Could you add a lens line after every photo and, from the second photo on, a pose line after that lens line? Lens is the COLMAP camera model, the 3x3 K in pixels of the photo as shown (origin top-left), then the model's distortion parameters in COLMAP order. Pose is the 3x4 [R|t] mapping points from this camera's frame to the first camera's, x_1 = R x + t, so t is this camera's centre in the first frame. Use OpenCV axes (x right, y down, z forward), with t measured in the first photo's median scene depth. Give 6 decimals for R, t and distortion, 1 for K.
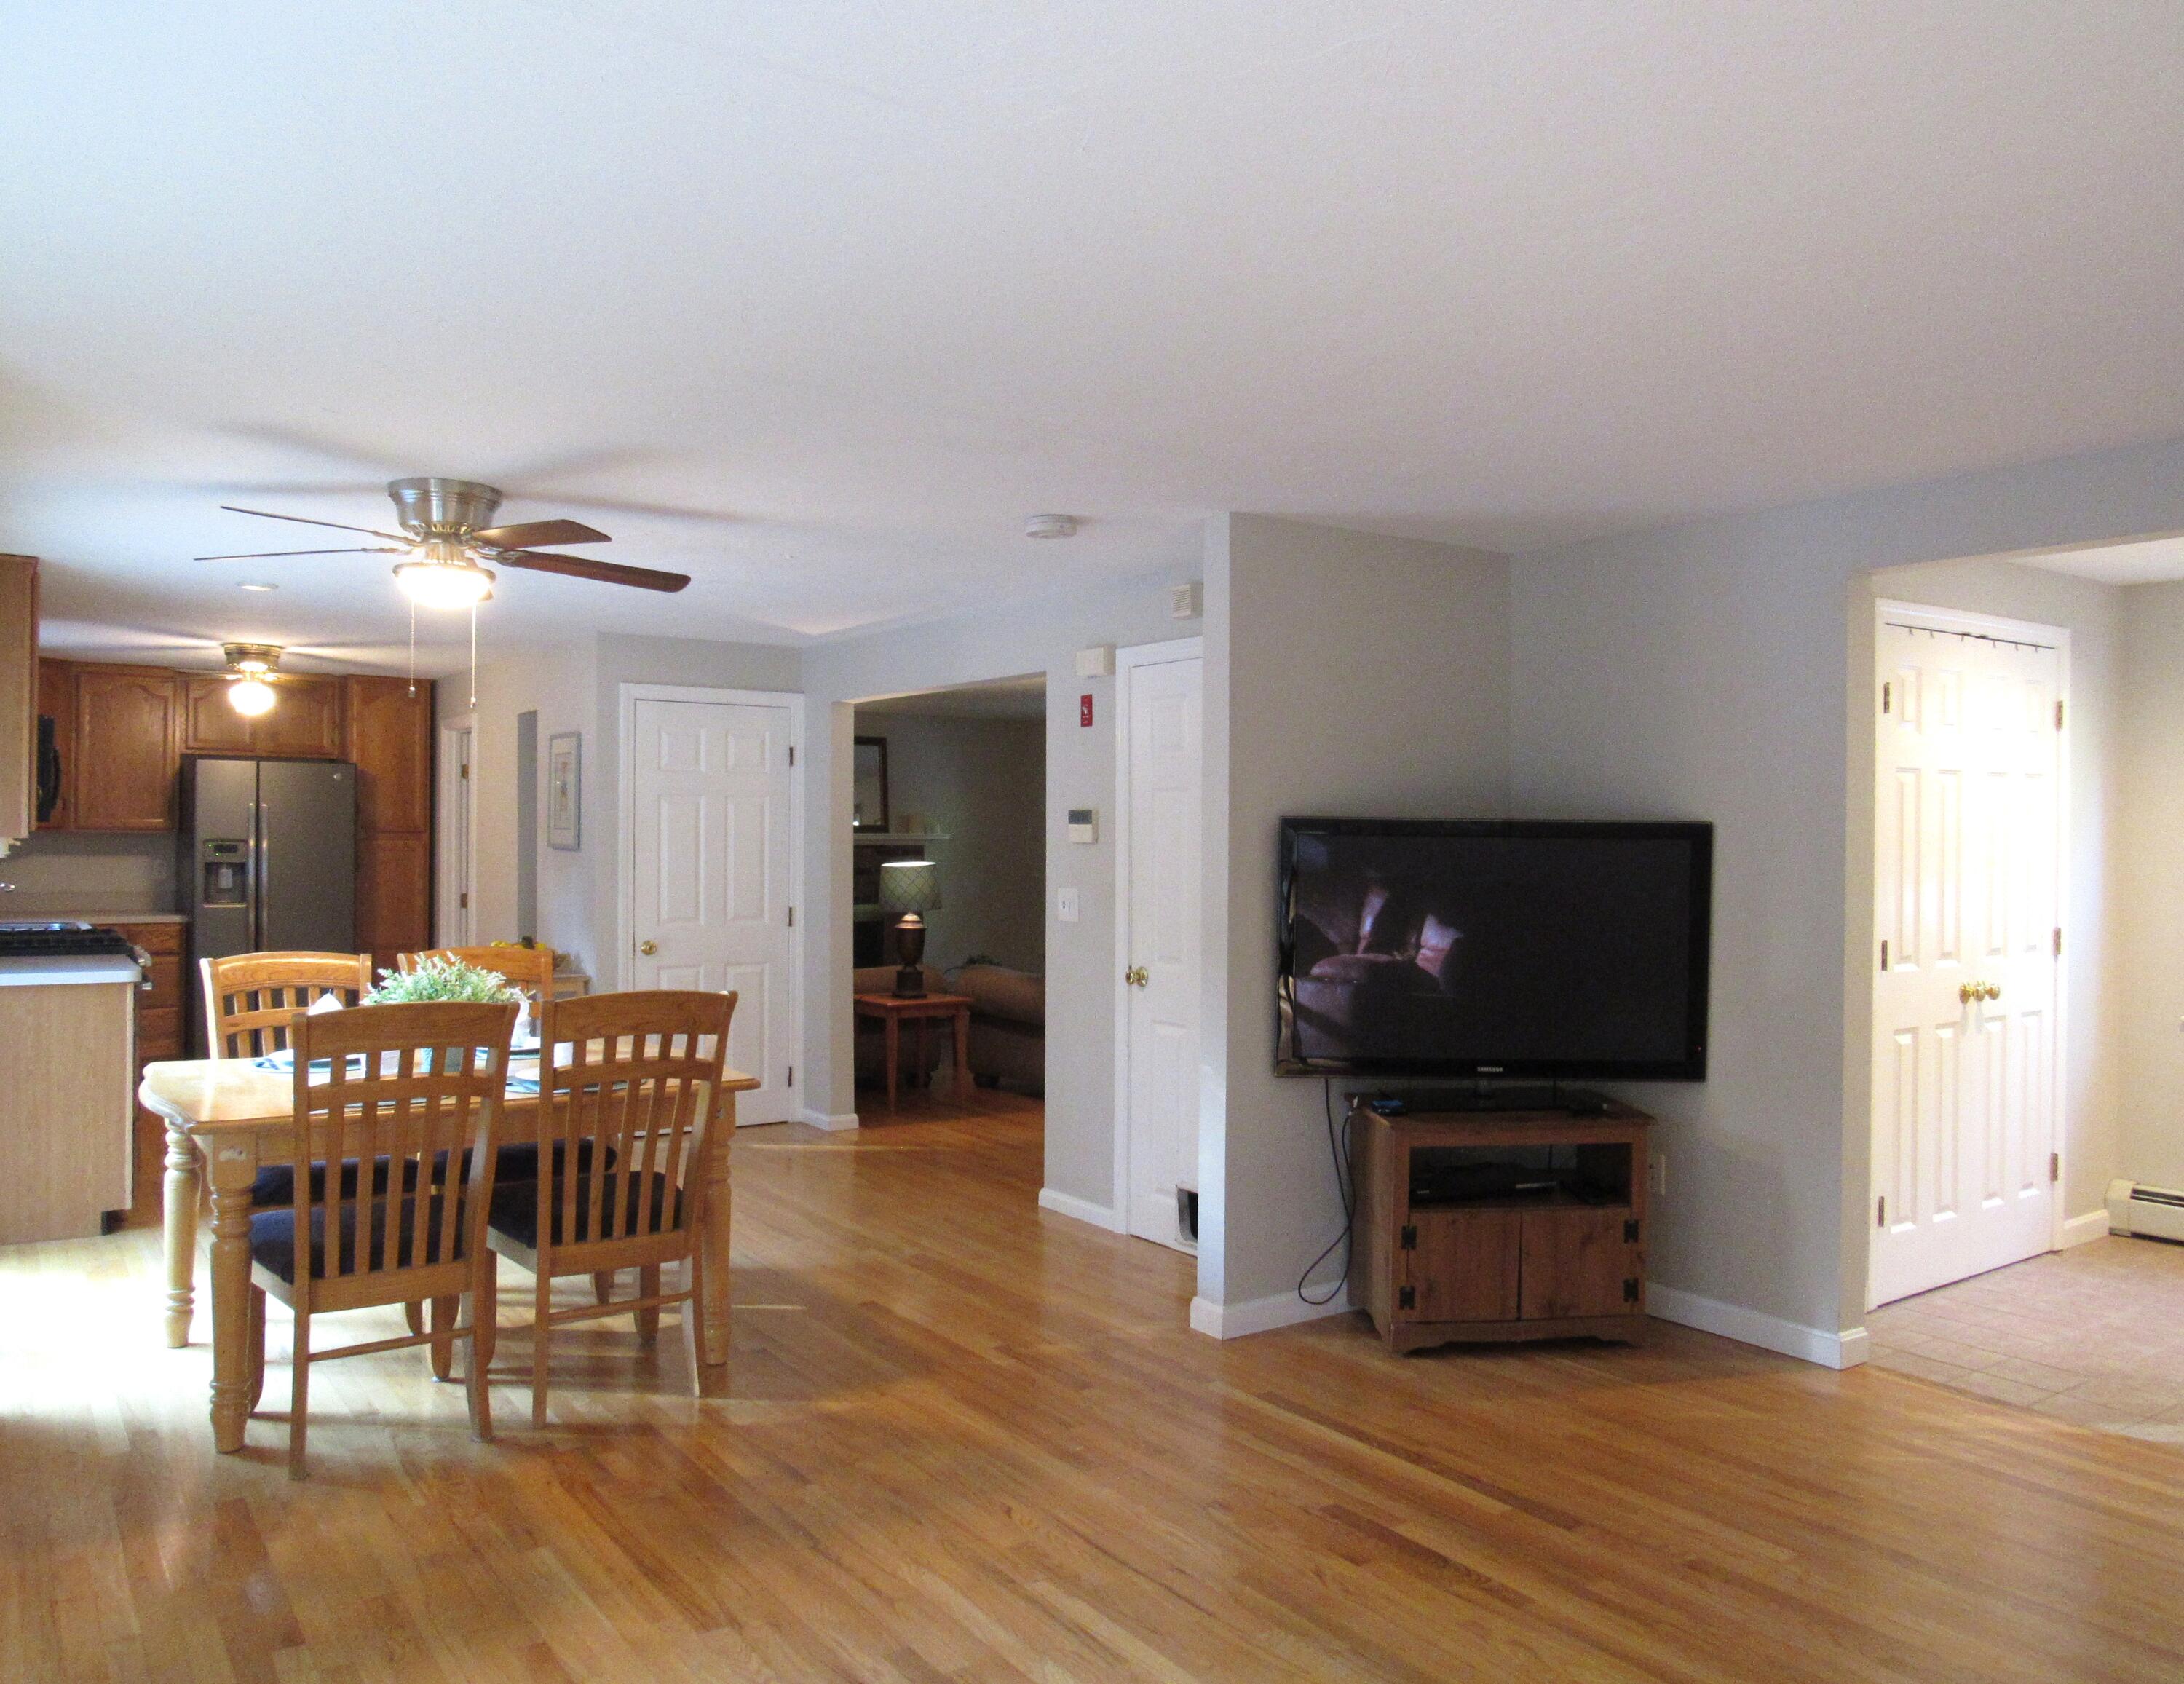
lens RADIAL K [[1607.7, 0, 1056.8], [0, 1607.7, 839.8], [0, 0, 1]] dist [-0.010162, -0.005746]
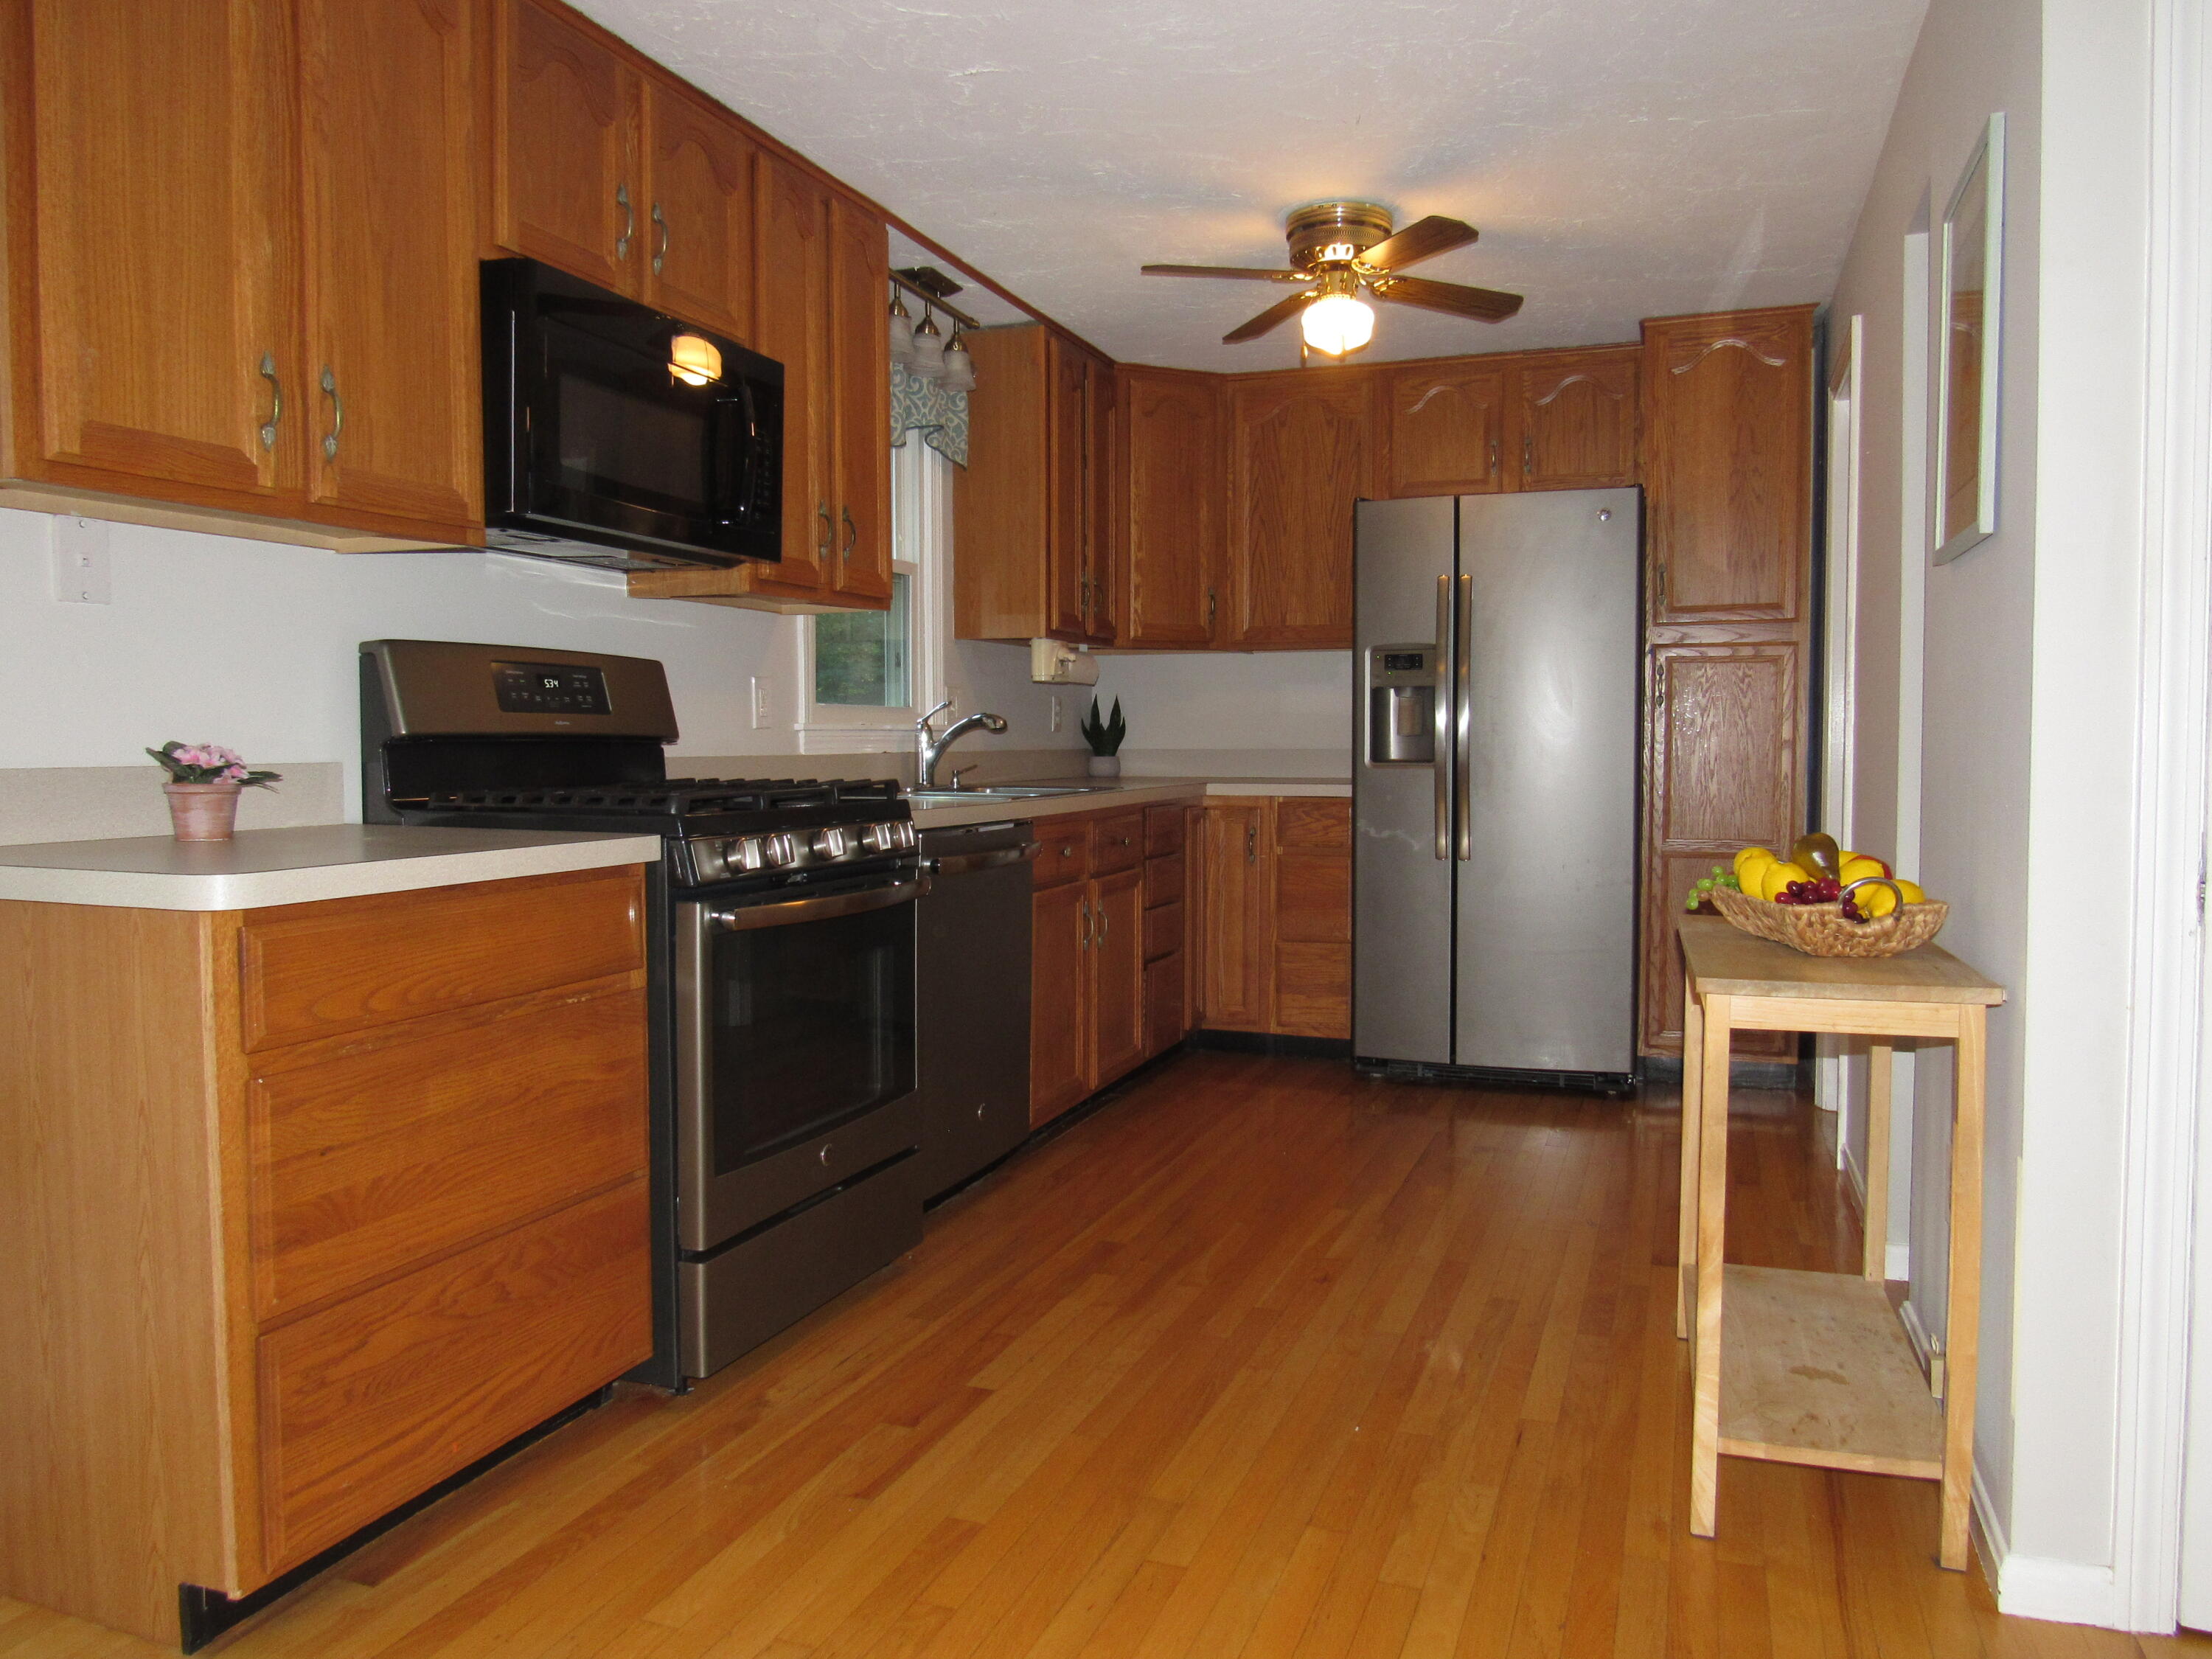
lens RADIAL K [[1603.0, 0, 1108.3], [0, 1603.0, 837.4], [0, 0, 1]] dist [-0.027992, 0.004913]
pose [[0.588377, 0.035530, -0.807805, -0.145999], [0.007319, 0.998759, 0.049260, 0.039922], [0.808553, -0.034895, 0.587387, 0.638635]]
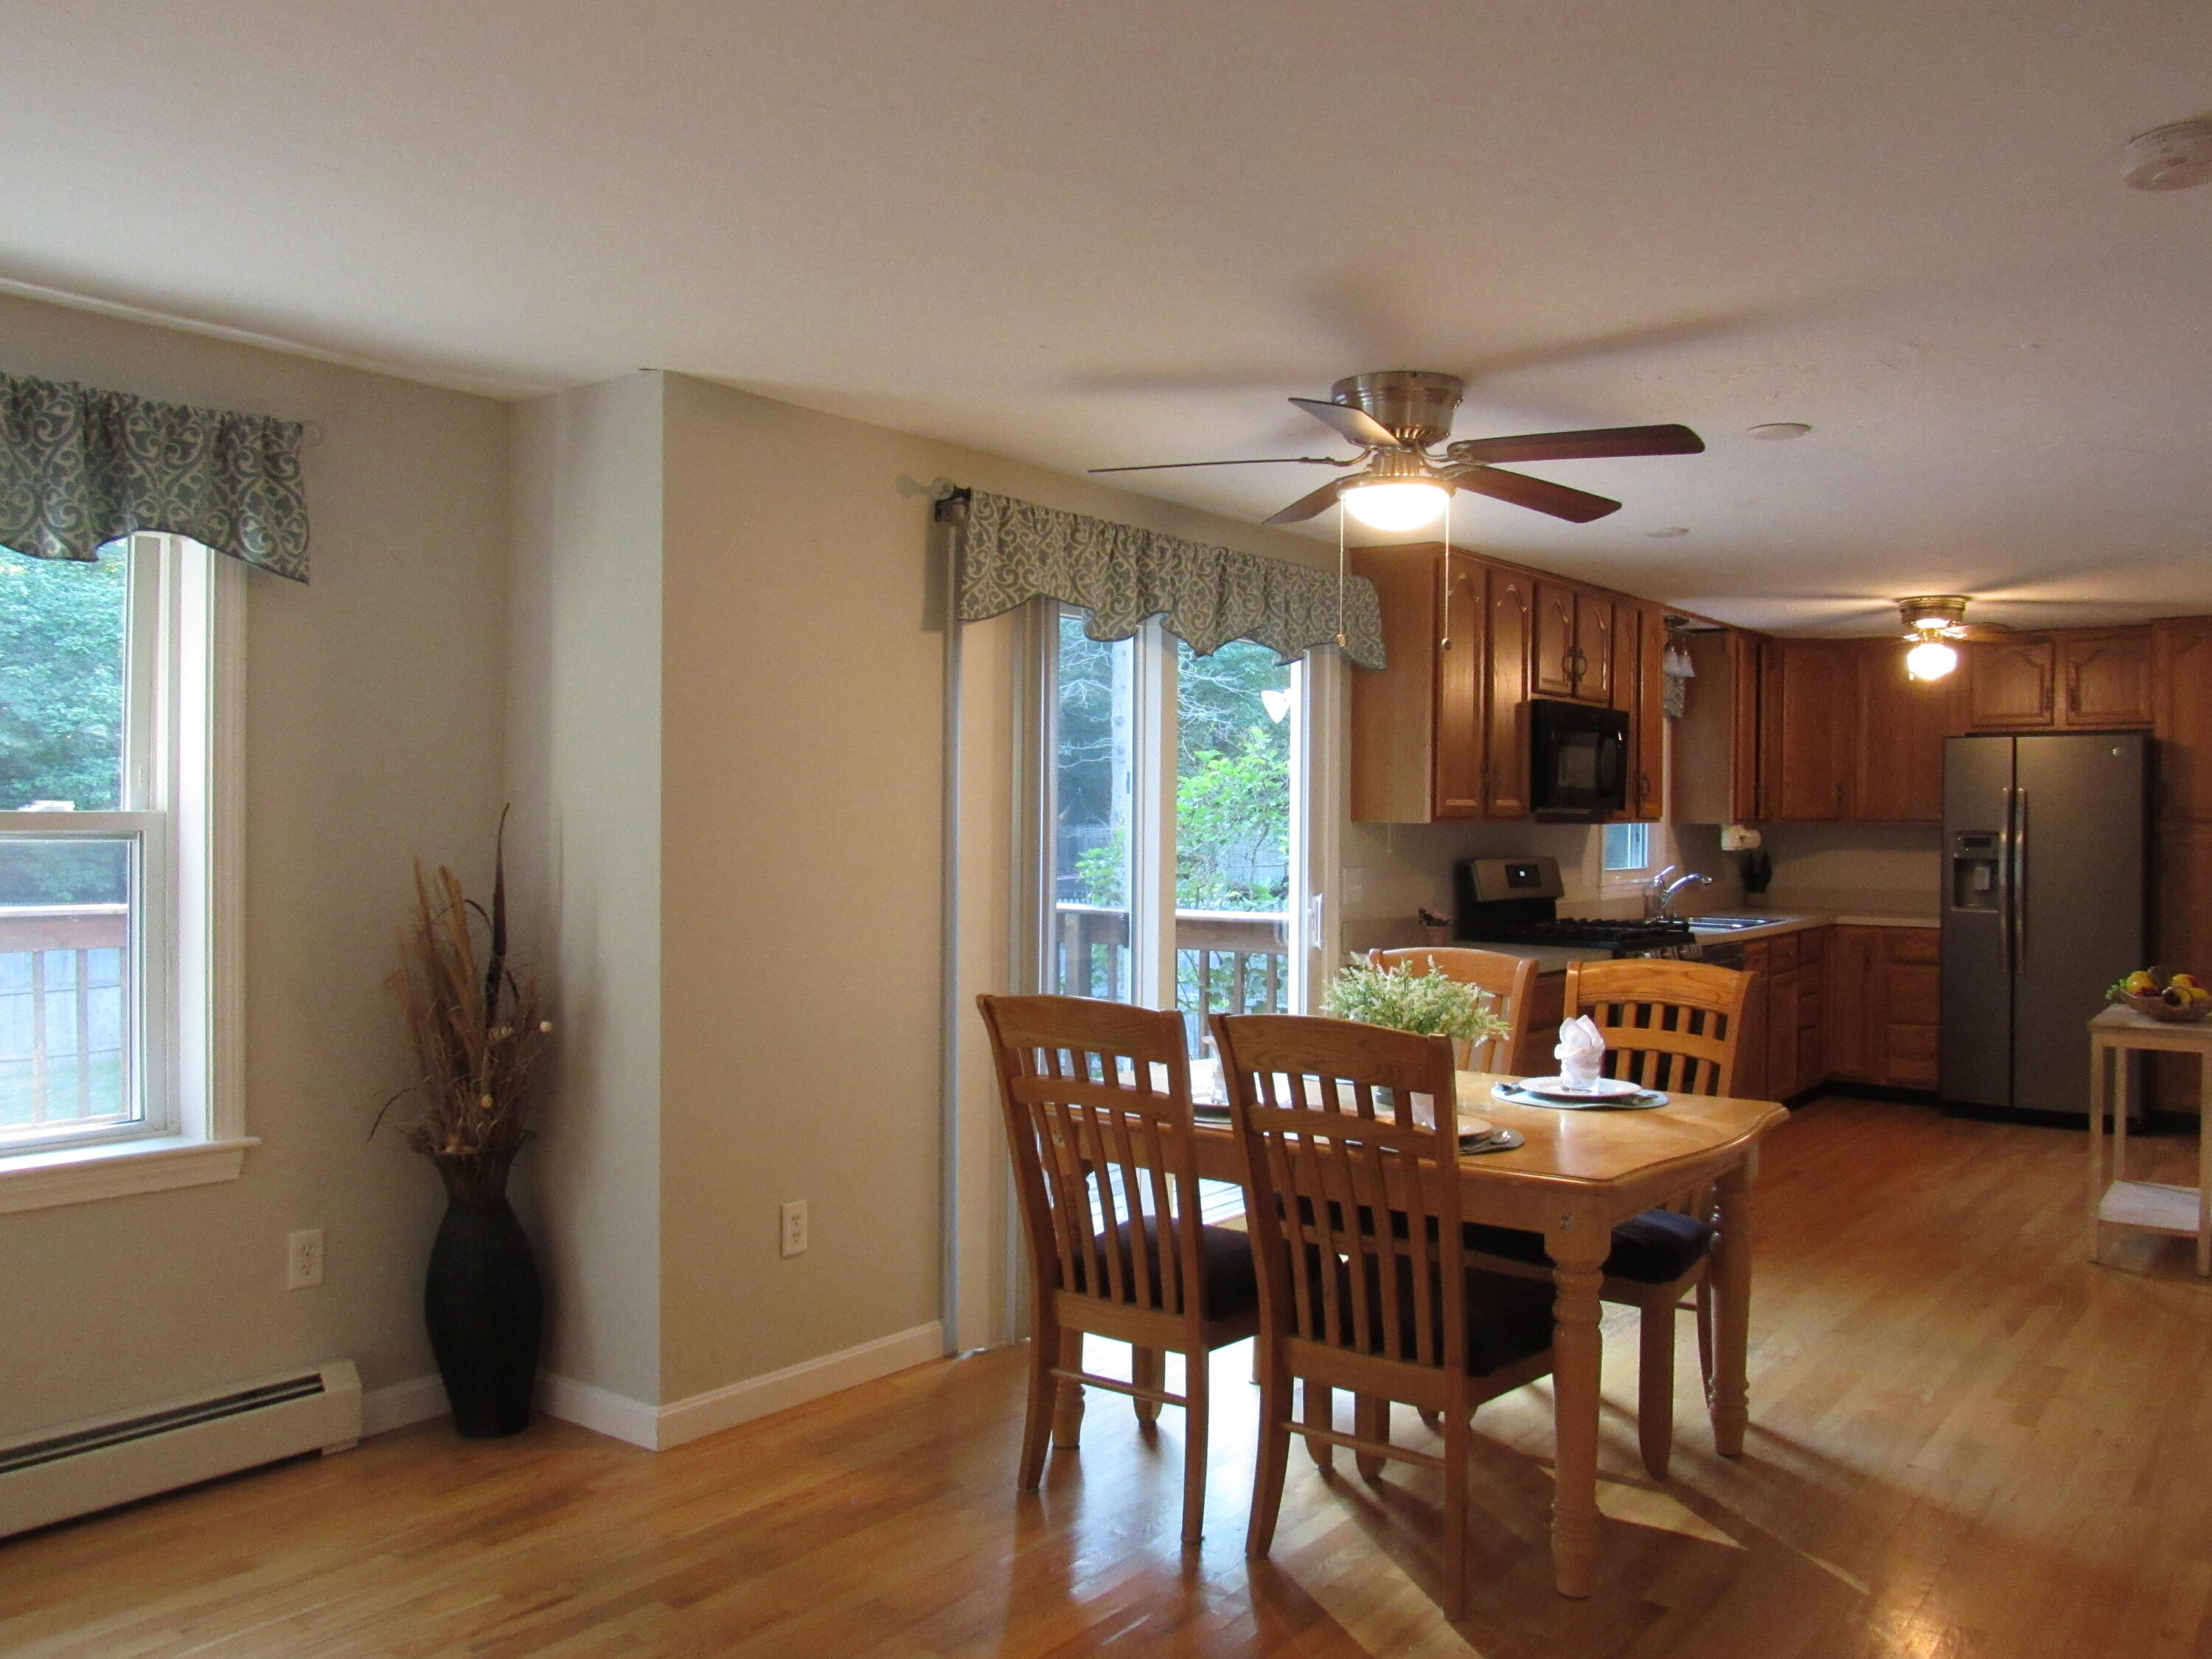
lens RADIAL K [[1740.4, 0, 1106.0], [0, 1740.4, 829.5], [0, 0, 1]] dist [-0.030501, 0.000521]
pose [[0.317449, -0.002658, -0.948272, 0.208368], [-0.005607, 0.999973, -0.004679, 0.005879], [0.948259, 0.006802, 0.317426, 0.298458]]
